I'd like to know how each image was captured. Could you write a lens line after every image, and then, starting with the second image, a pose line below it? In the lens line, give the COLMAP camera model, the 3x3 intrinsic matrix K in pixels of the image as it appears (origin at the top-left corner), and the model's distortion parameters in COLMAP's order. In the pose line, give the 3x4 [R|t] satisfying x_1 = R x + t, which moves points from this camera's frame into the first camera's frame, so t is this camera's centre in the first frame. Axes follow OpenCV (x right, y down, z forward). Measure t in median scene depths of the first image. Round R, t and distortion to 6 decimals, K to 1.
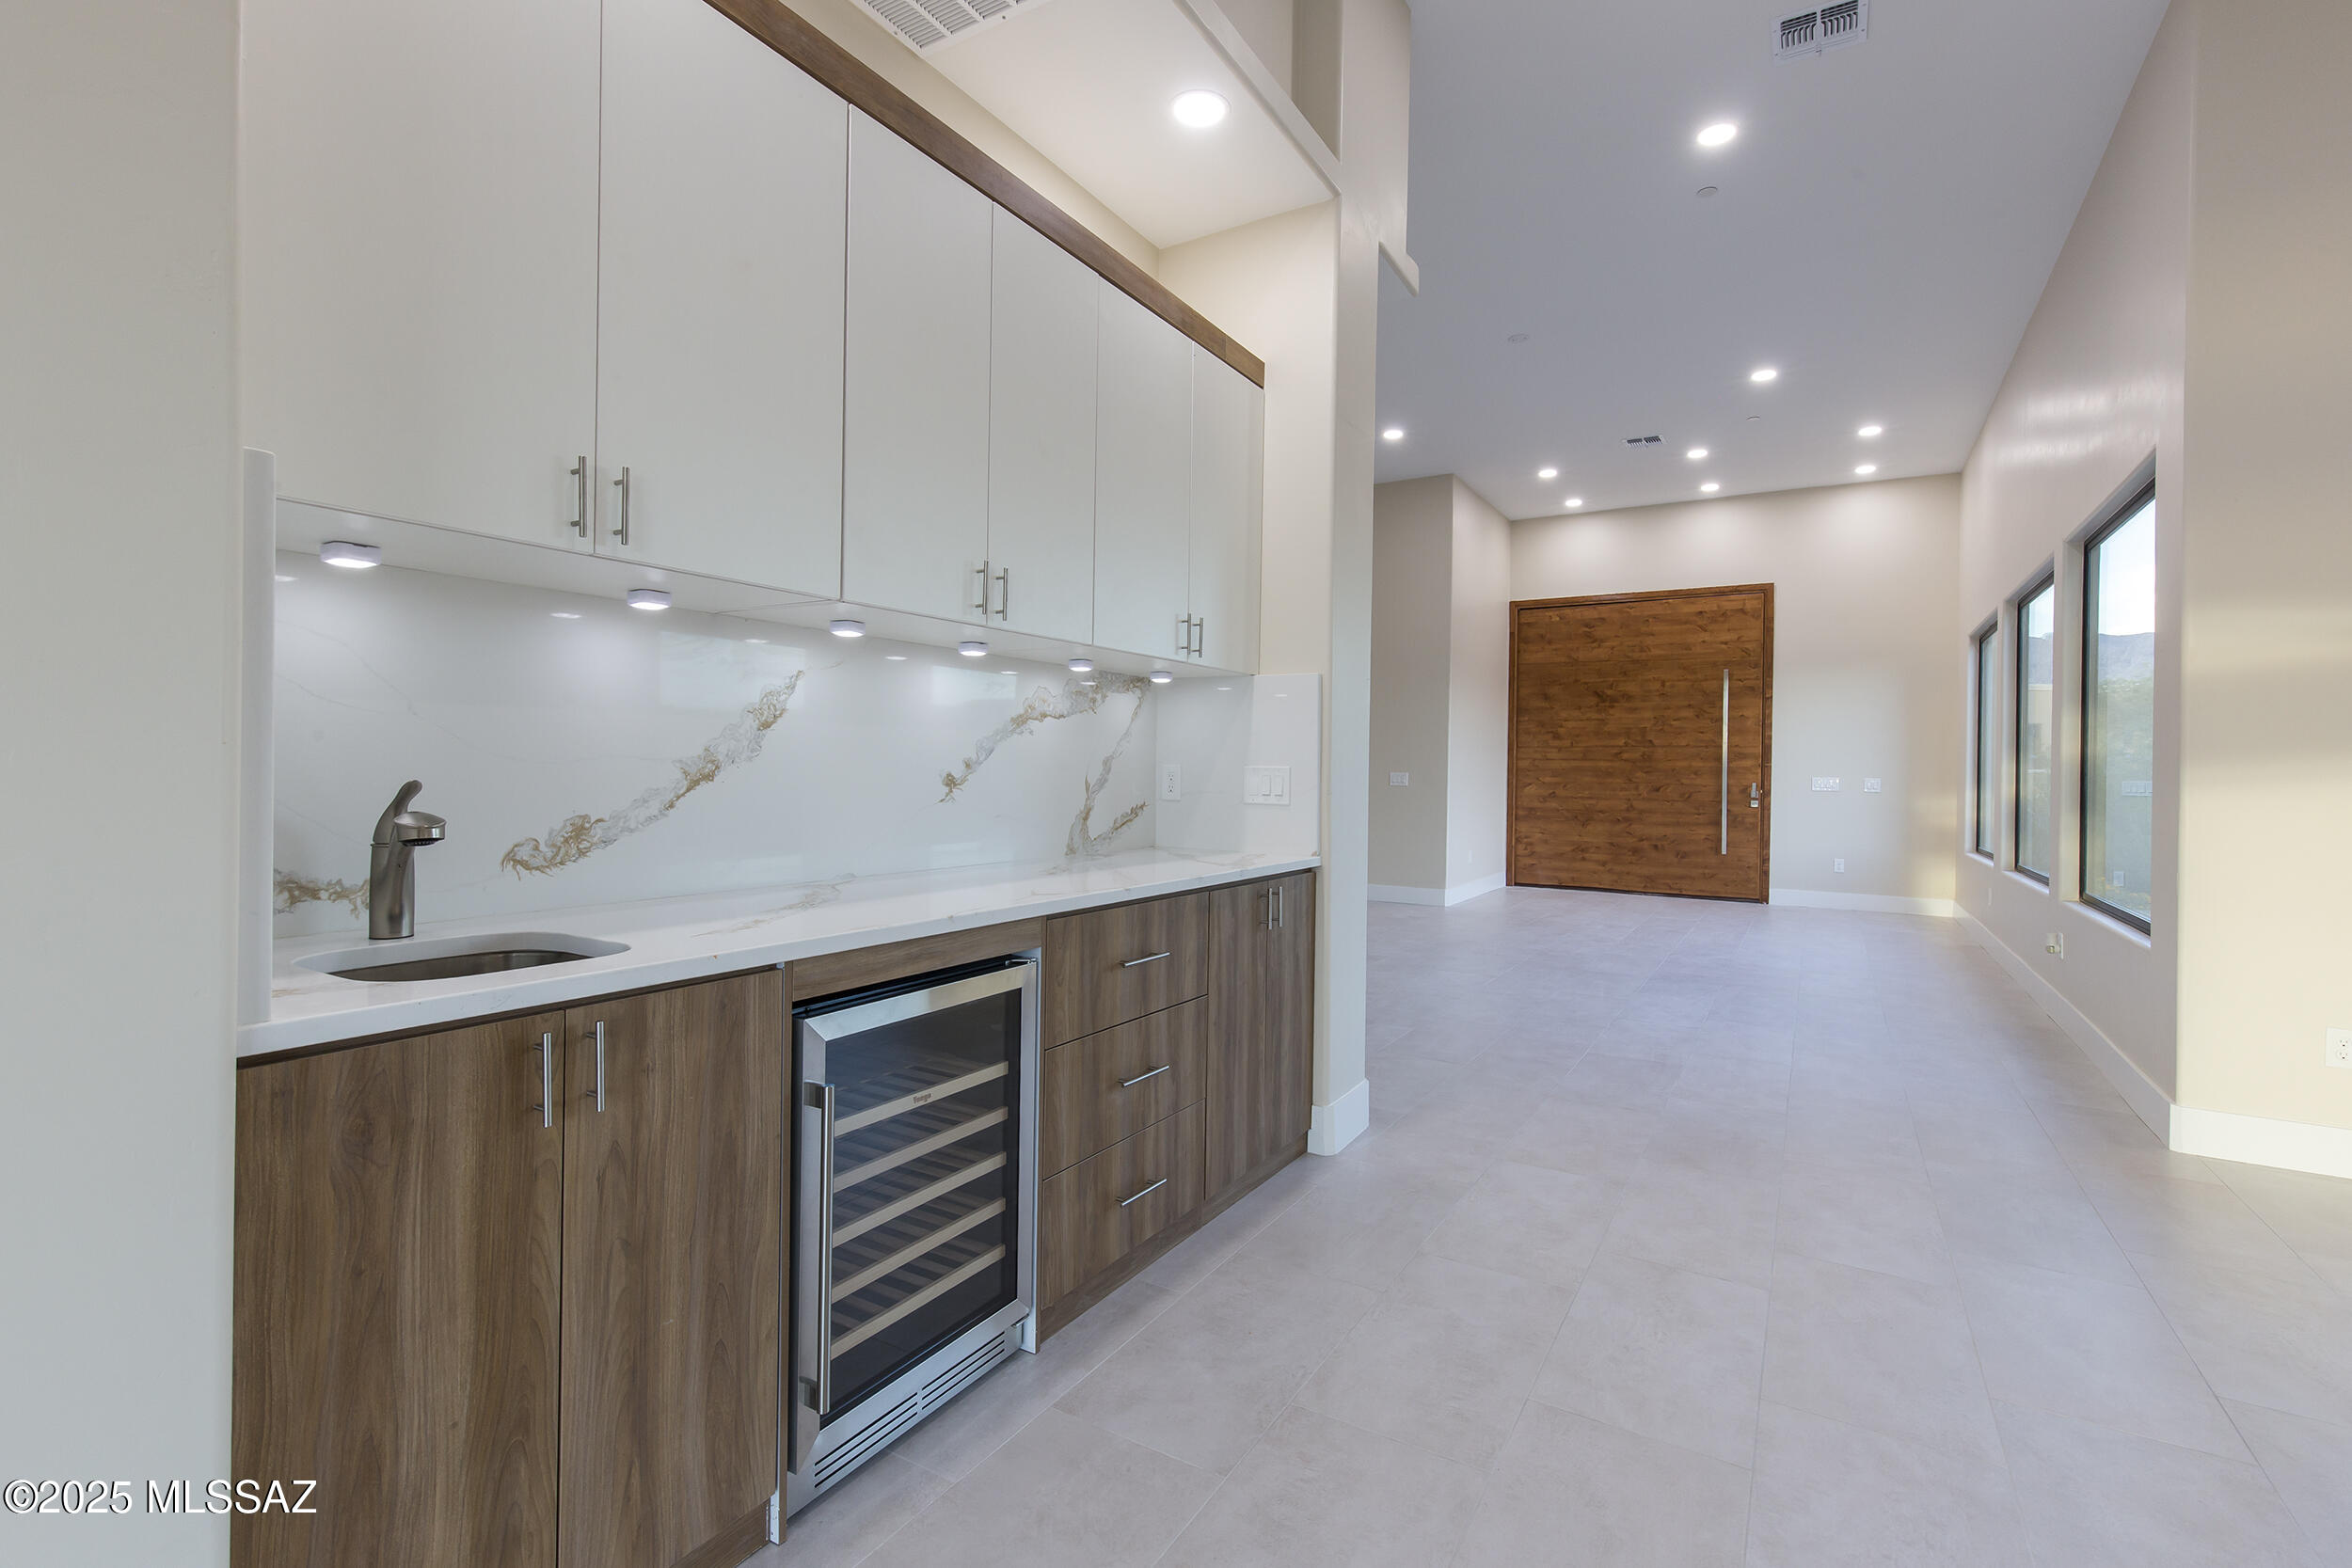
lens RADIAL K [[1060.1, 0, 1169.8], [0, 1060.1, 772.4], [0, 0, 1]] dist [0.013221, -0.001379]
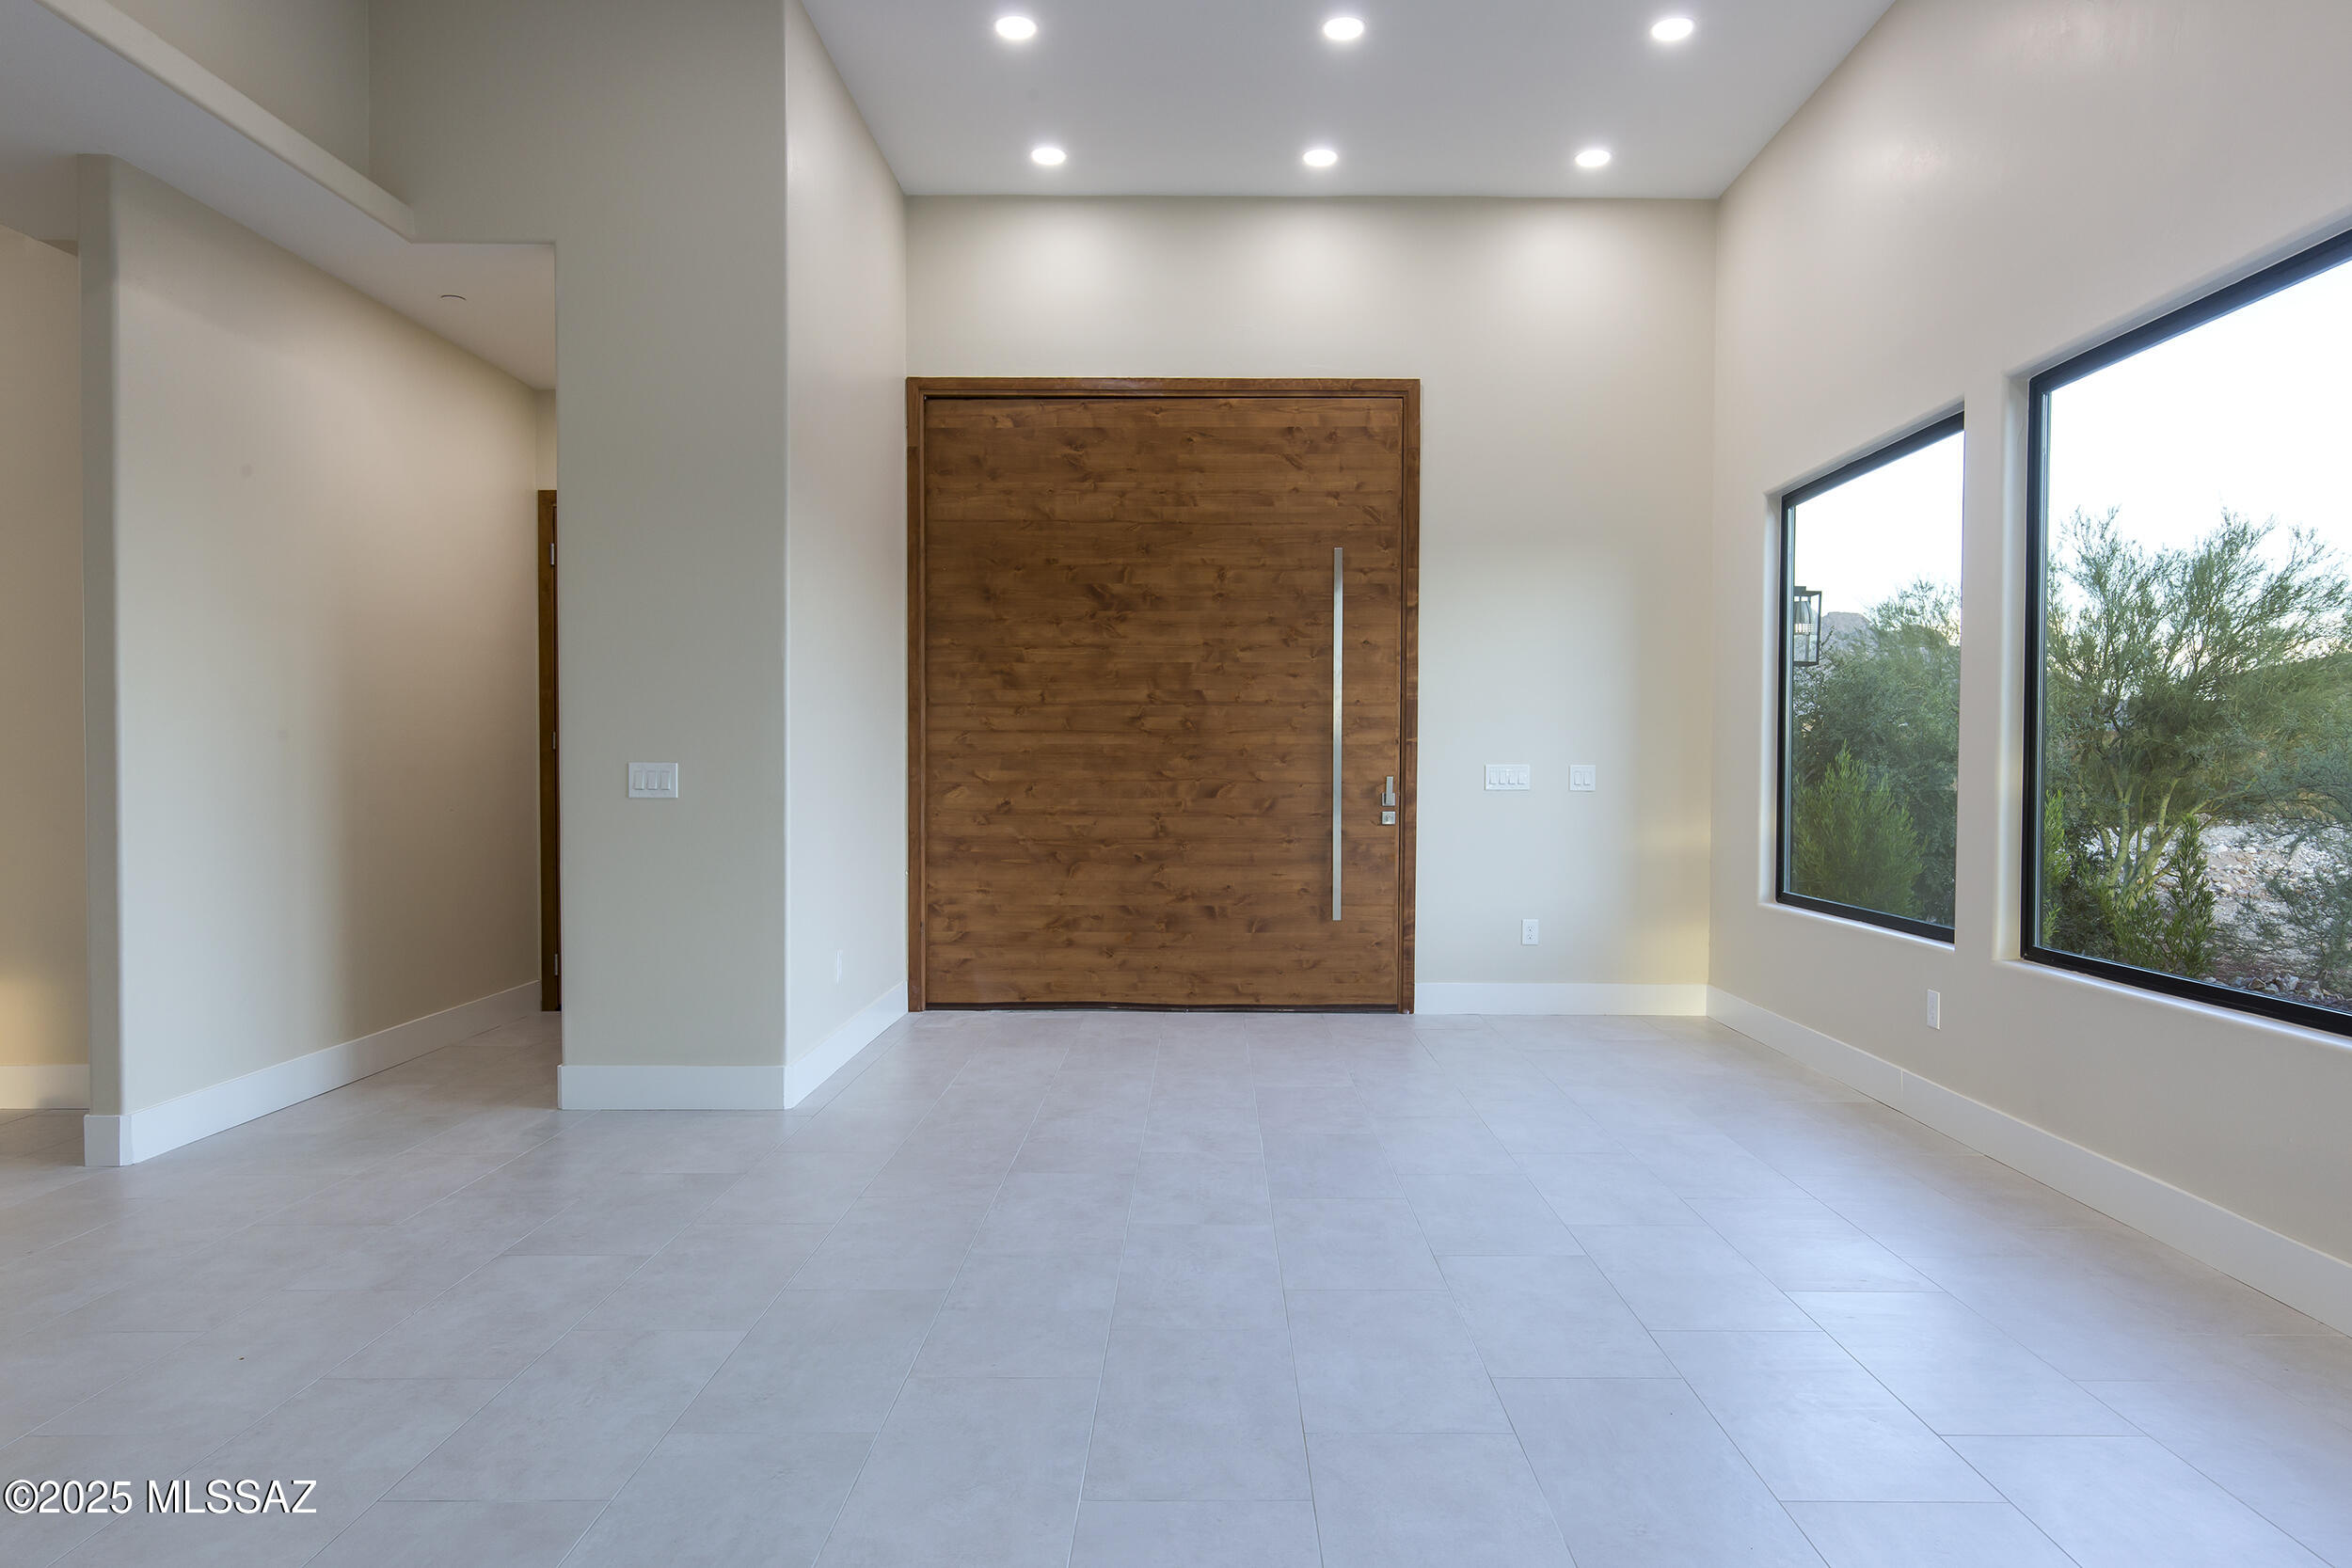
lens RADIAL K [[1480.2, 0, 1192.6], [0, 1480.2, 793.2], [0, 0, 1]] dist [0.000879, -0.000519]
pose [[0.851032, -0.022046, 0.524651, 0.097390], [0.009907, 0.999615, 0.025935, -0.001203], [-0.525020, -0.016874, 0.850922, 0.429315]]
